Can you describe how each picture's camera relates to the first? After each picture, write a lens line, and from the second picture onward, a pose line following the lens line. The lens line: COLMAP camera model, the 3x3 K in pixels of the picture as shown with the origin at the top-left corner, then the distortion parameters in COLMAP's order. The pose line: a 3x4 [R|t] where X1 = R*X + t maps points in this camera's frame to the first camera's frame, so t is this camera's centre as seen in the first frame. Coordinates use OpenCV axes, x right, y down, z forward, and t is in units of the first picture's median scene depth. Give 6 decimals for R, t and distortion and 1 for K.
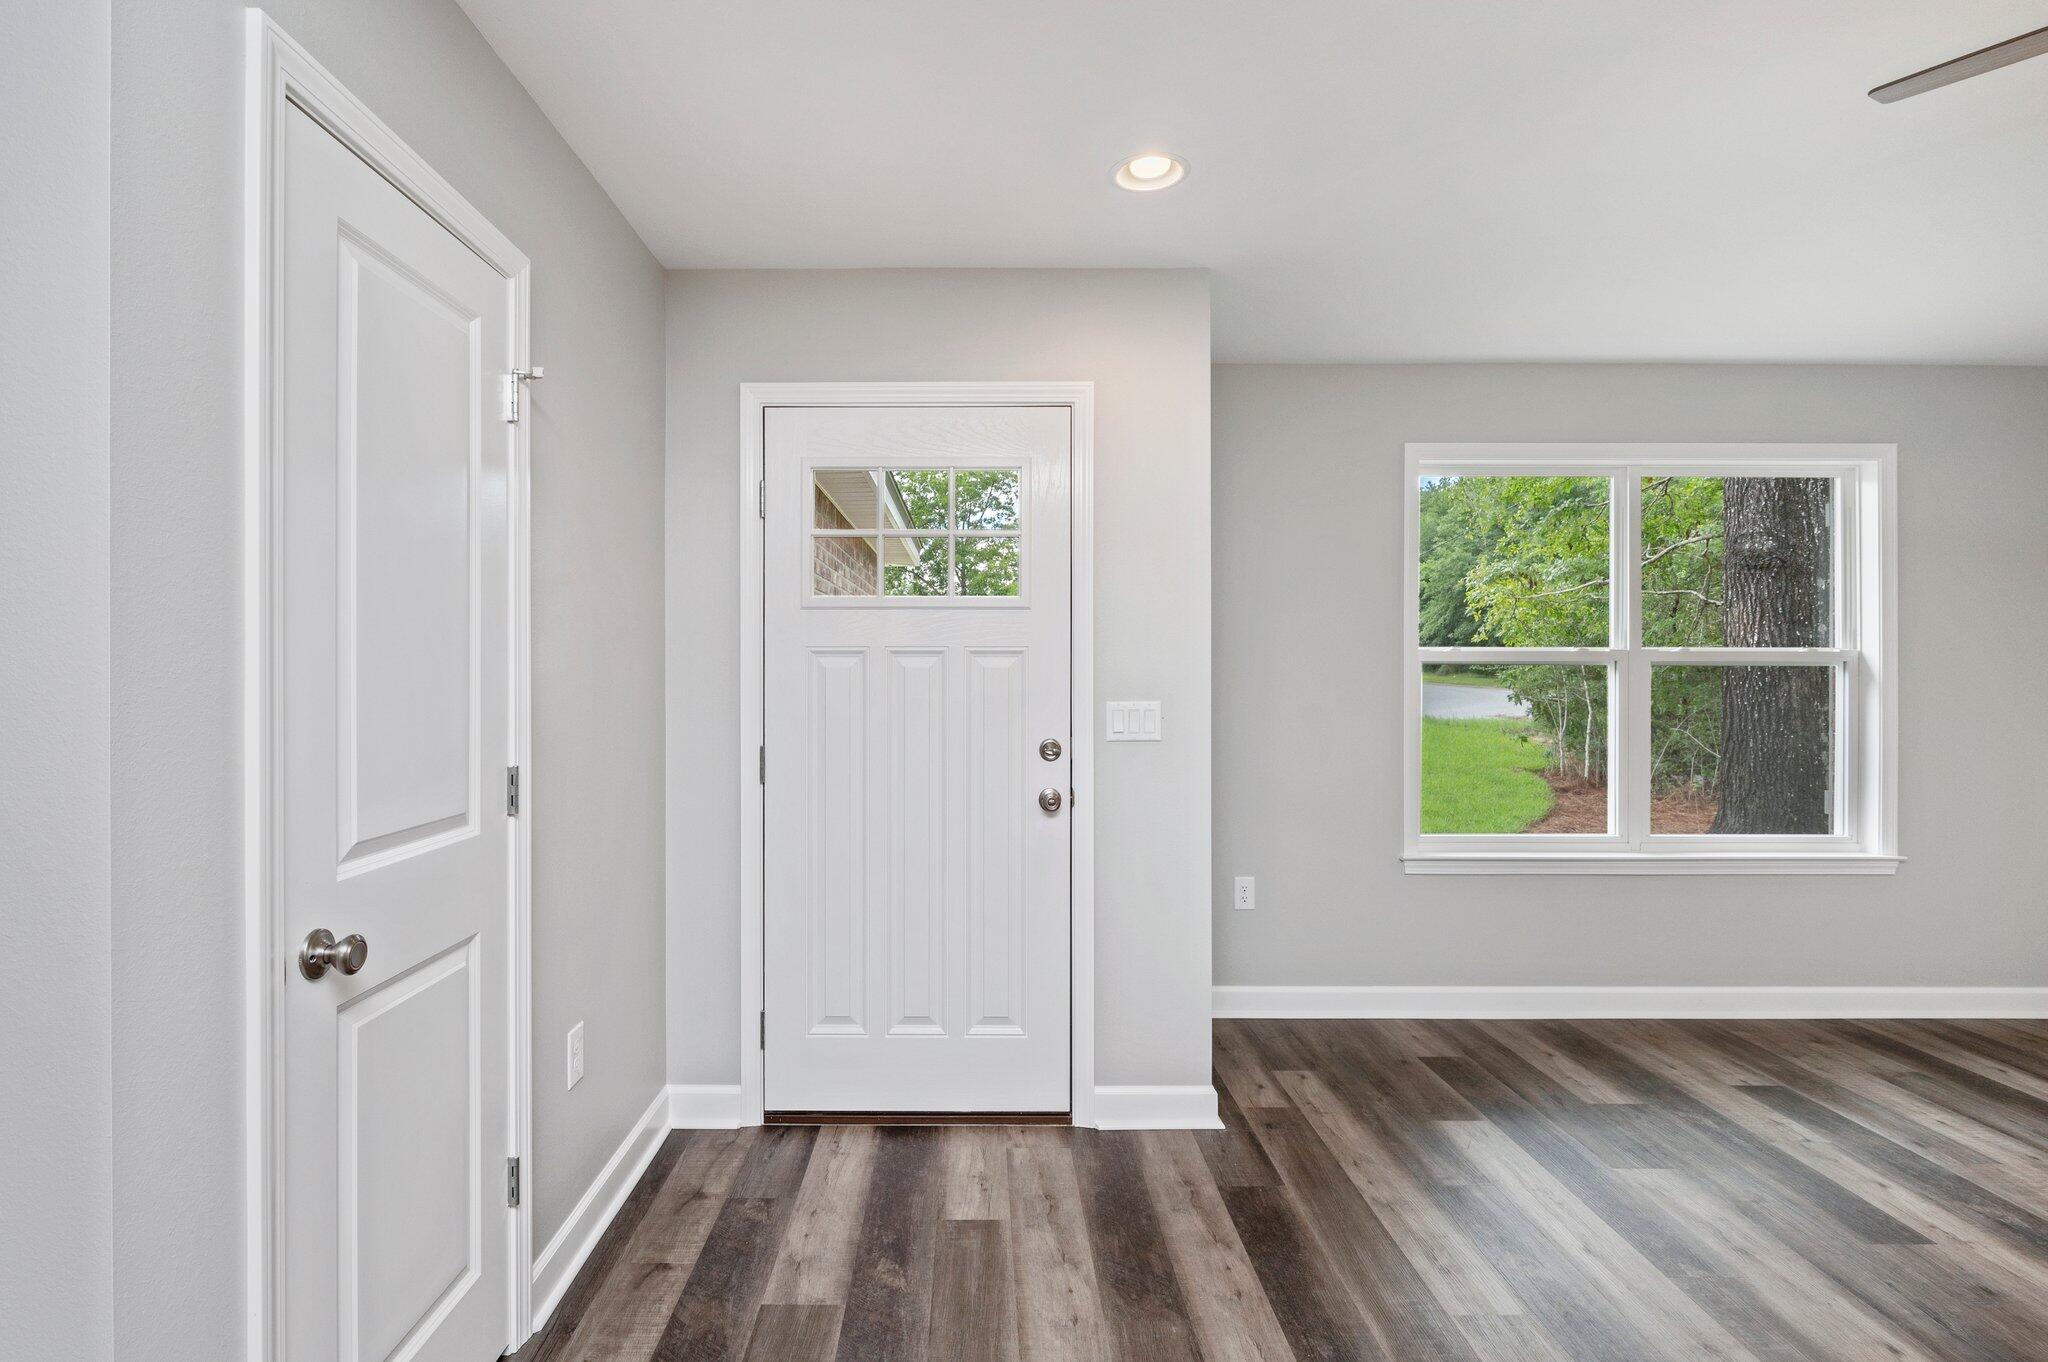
lens RADIAL K [[1040.7, 0, 1019.9], [0, 1040.7, 669.5], [0, 0, 1]] dist [-0.001269, -0.000038]
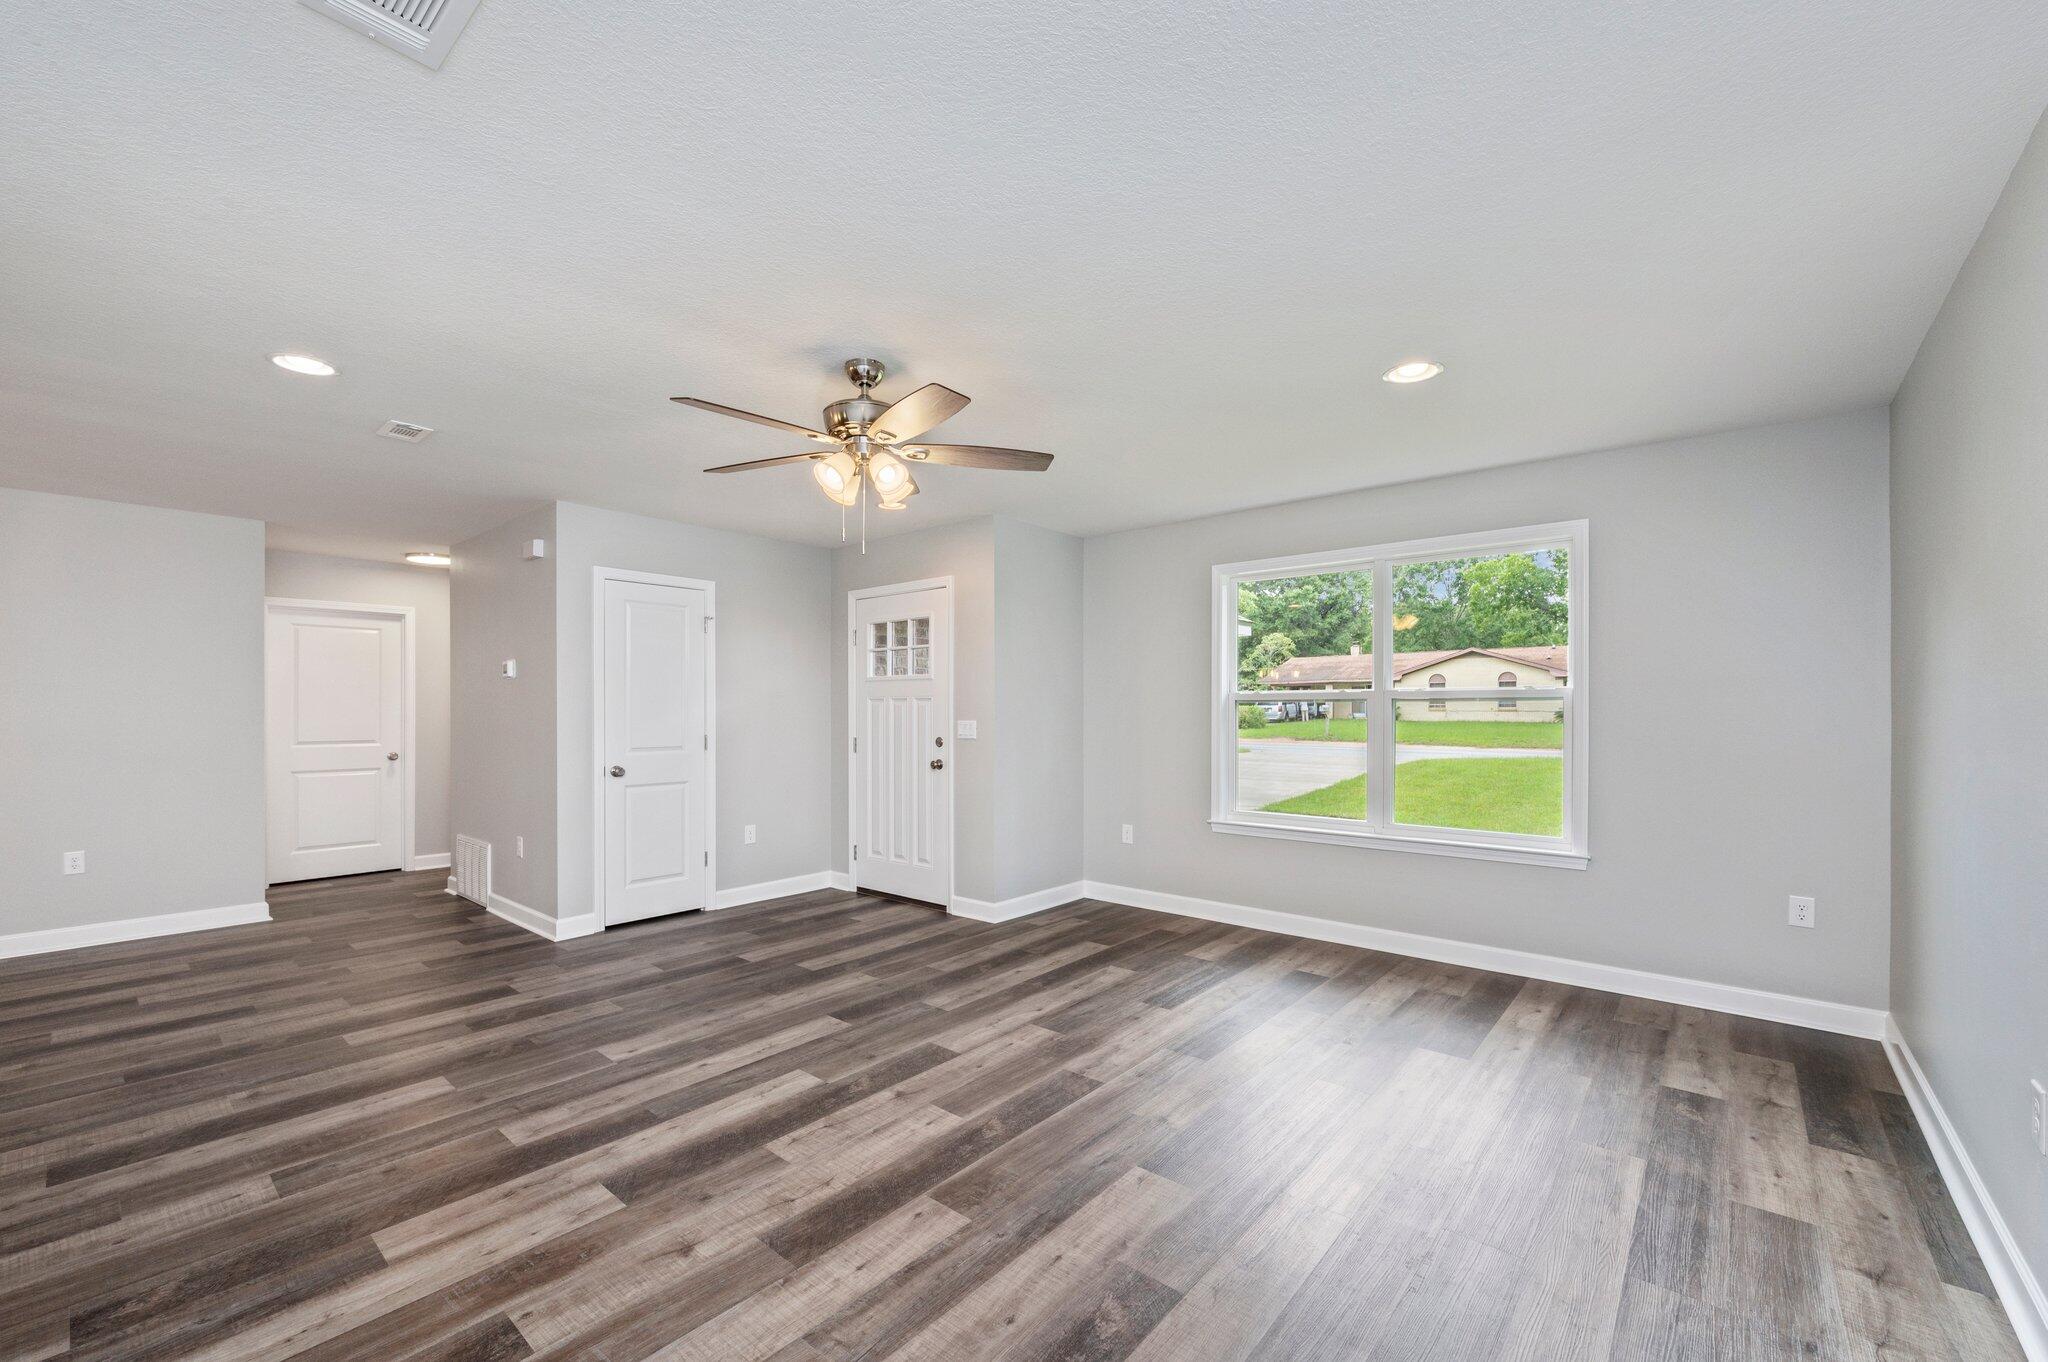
lens RADIAL K [[833.0, 0, 1019.2], [0, 833.0, 701.1], [0, 0, 1]] dist [-0.004412, 0.000110]
pose [[0.759167, -0.010745, -0.650807, 1.199271], [-0.000130, 0.999861, -0.016660, 0.016606], [0.650895, 0.012732, 0.759061, -0.228144]]
